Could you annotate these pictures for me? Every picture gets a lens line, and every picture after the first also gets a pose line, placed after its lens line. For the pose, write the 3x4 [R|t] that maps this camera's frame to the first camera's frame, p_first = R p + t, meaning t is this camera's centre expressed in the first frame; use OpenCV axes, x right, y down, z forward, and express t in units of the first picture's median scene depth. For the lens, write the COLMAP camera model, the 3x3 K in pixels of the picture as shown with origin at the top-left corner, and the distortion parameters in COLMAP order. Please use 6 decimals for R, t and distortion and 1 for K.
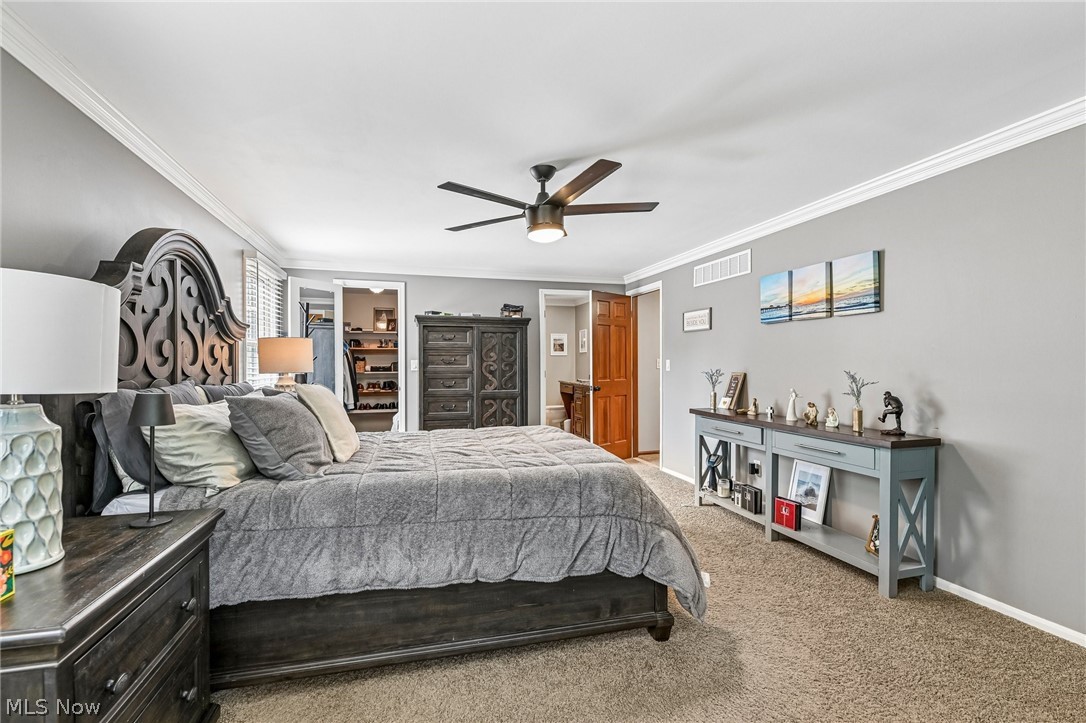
lens RADIAL K [[488.4, 0, 543.0], [0, 488.4, 365.9], [0, 0, 1]] dist [-0.000520, 0.000212]
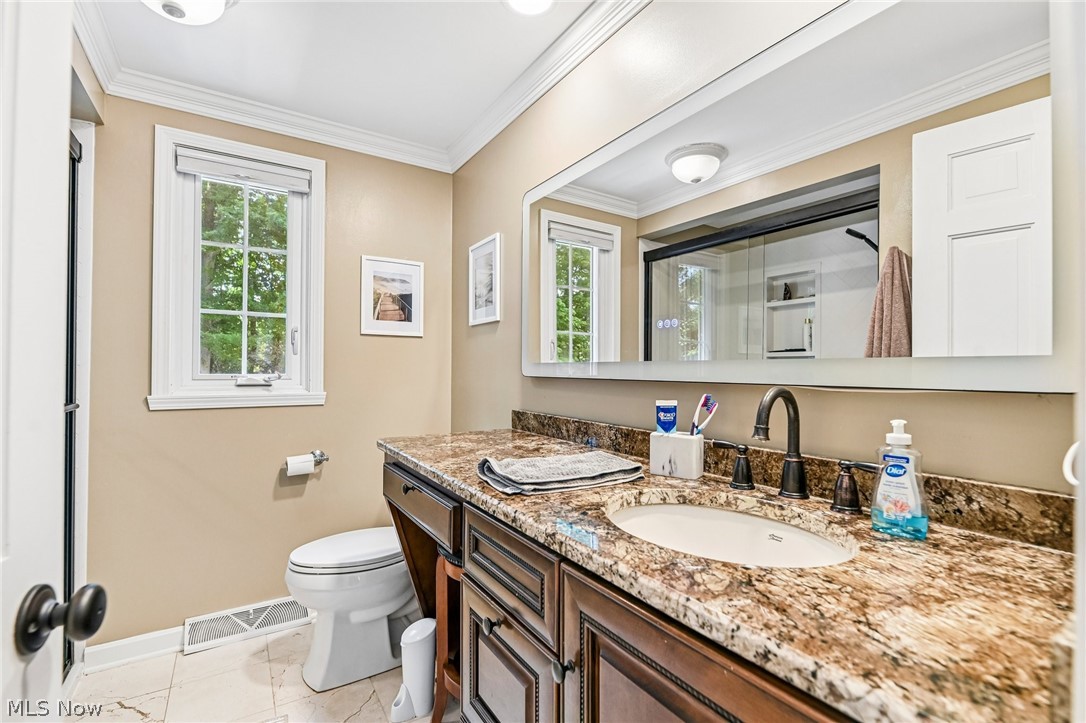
lens RADIAL K [[488.4, 0, 551.3], [0, 488.4, 366.2], [0, 0, 1]] dist [-0.000520, 0.000212]
pose [[0.957445, 0.006543, 0.288543, 0.038579], [-0.005606, 0.999976, -0.004075, -0.002964], [-0.288562, 0.002284, 0.957458, 0.703662]]
